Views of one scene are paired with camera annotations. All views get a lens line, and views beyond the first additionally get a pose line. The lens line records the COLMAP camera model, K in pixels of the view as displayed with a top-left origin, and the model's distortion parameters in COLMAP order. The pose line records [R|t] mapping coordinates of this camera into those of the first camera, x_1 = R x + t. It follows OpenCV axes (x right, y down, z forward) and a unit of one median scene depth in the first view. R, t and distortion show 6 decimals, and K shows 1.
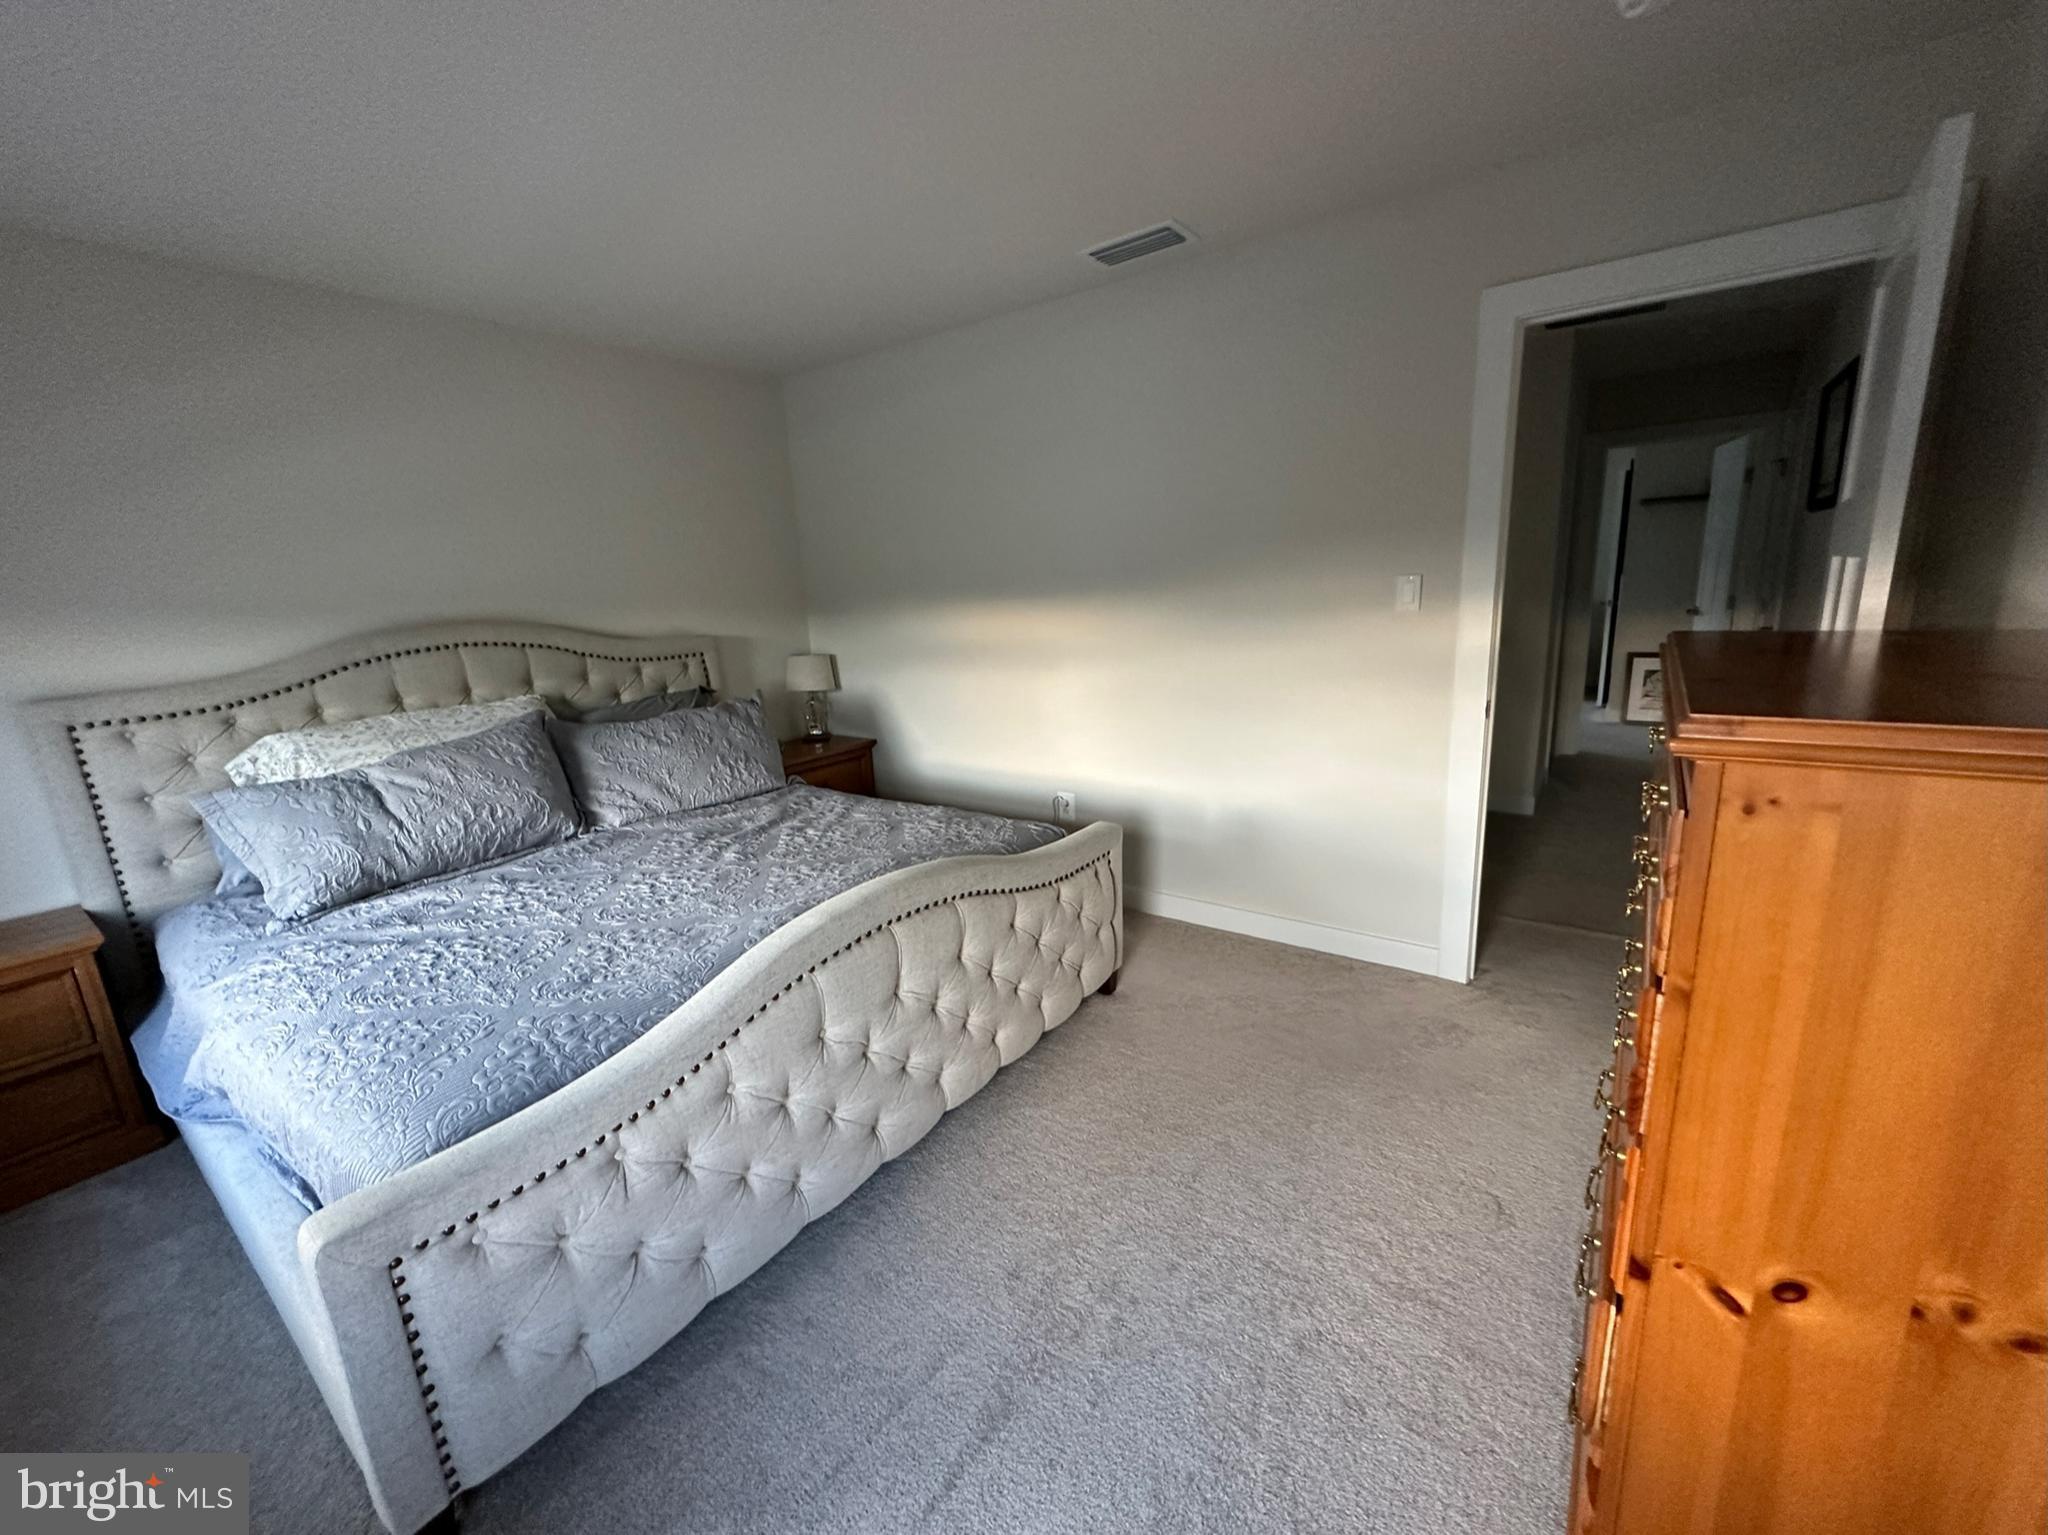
lens RADIAL K [[815.9, 0, 1014.6], [0, 815.9, 769.6], [0, 0, 1]] dist [0.000609, -0.000225]
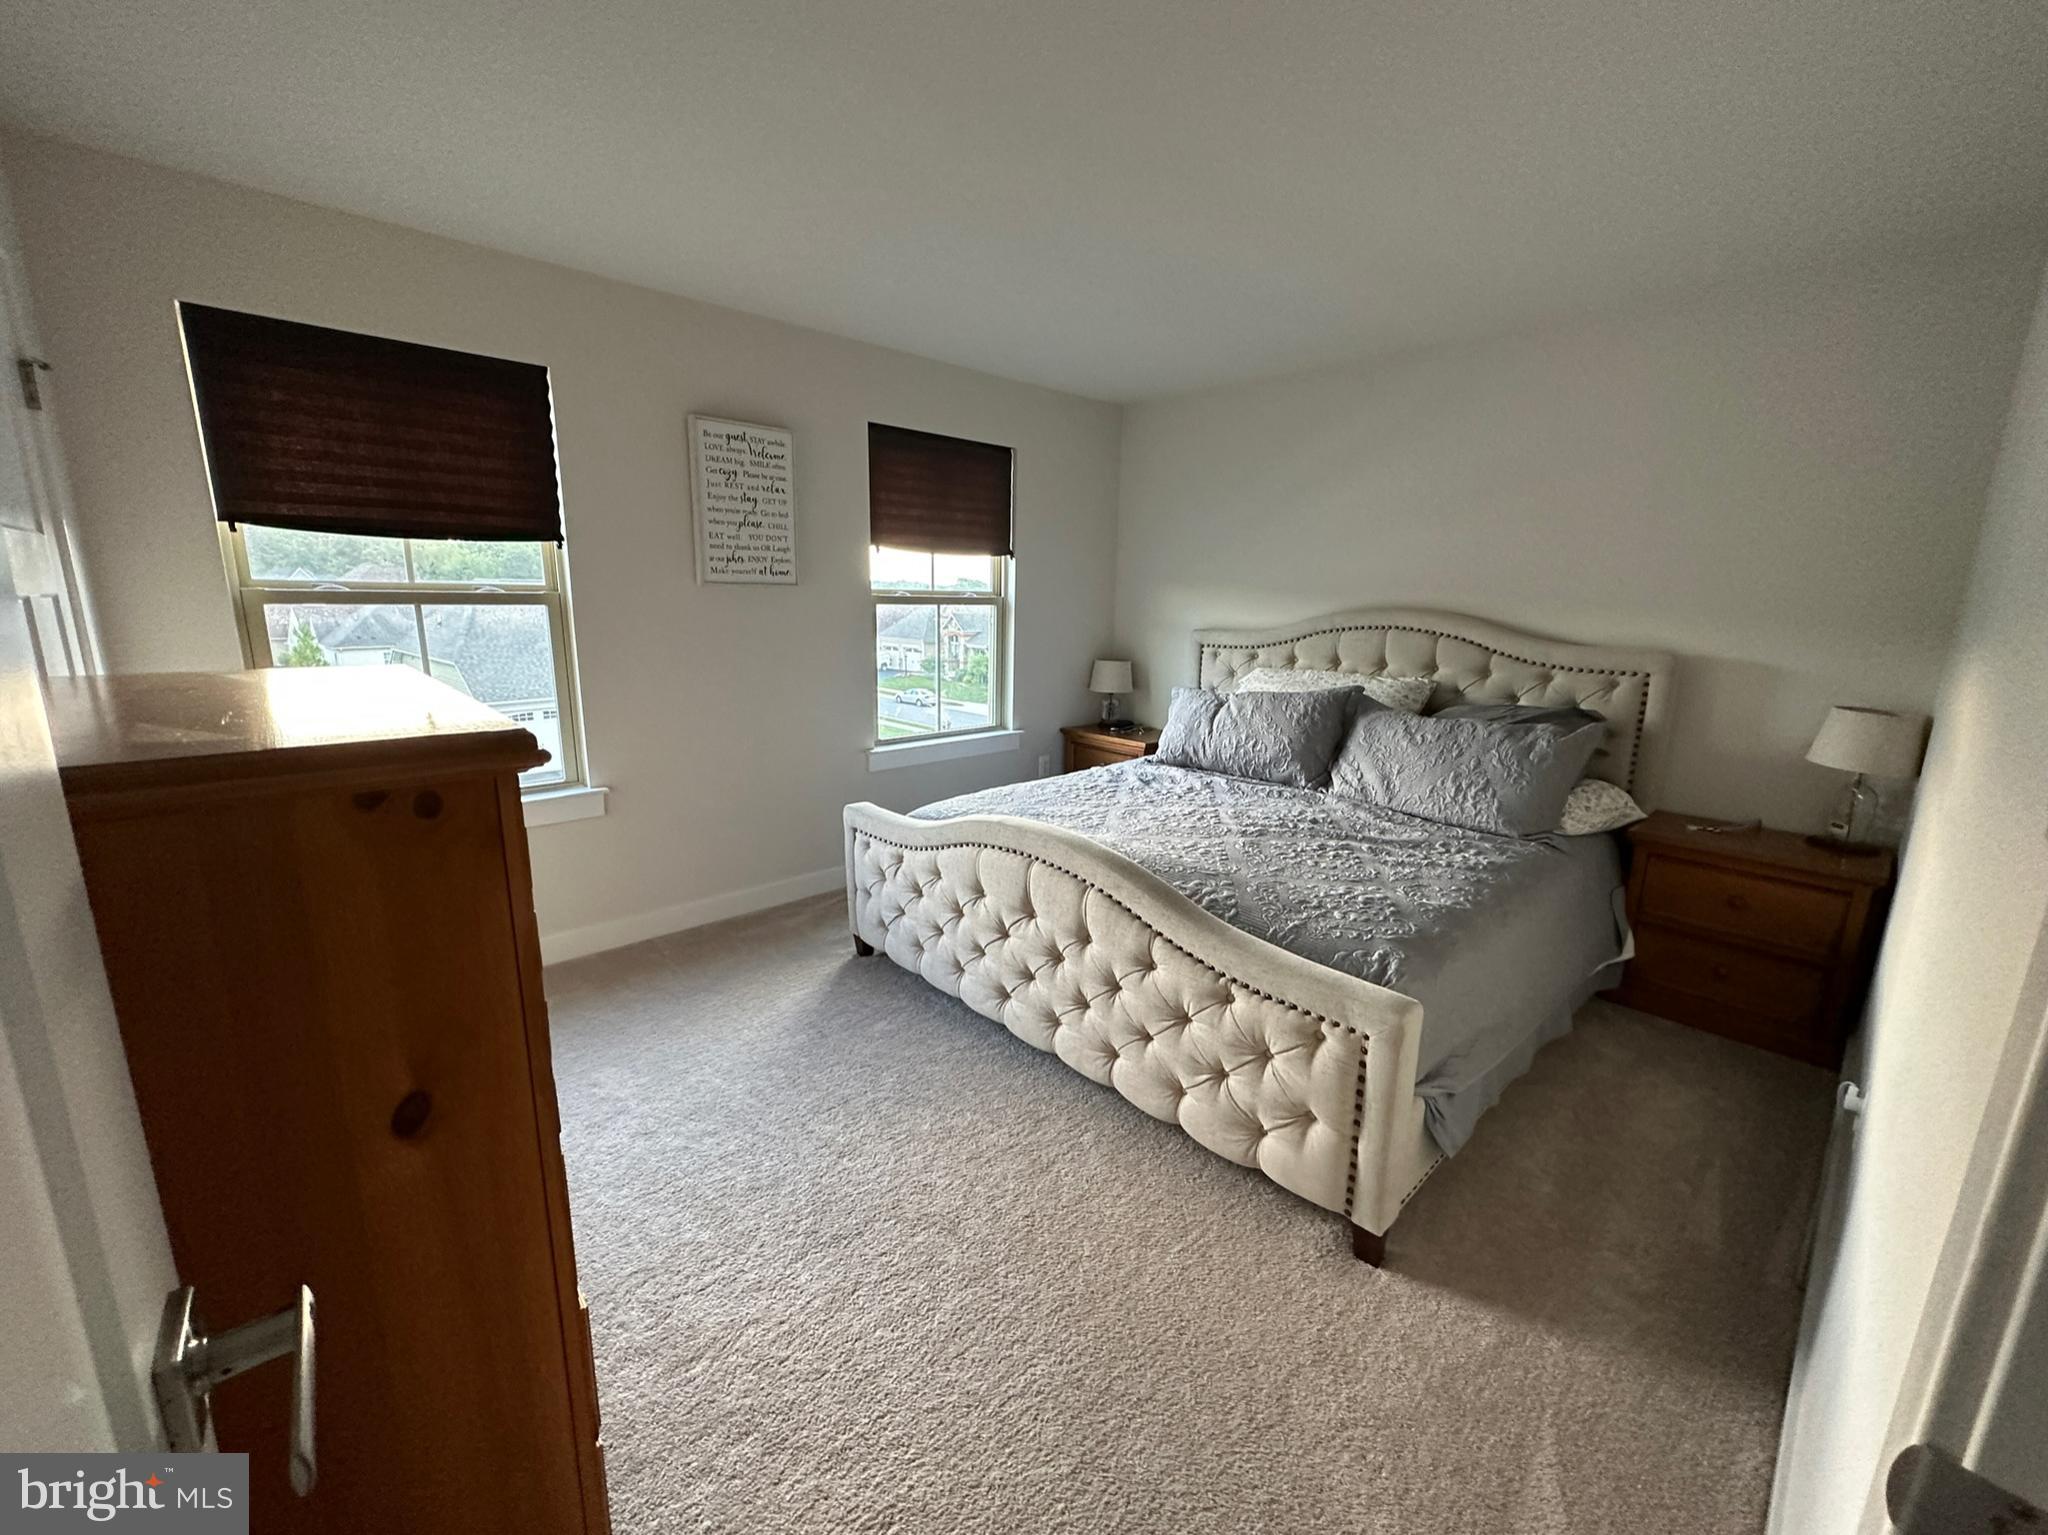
lens RADIAL K [[815.9, 0, 1035.9], [0, 815.9, 769.6], [0, 0, 1]] dist [0.000609, -0.000225]
pose [[-0.165334, 0.254082, -0.952946, 0.679918], [-0.234979, 0.928270, 0.288271, -0.201349], [0.957836, 0.271584, -0.093771, 0.737650]]
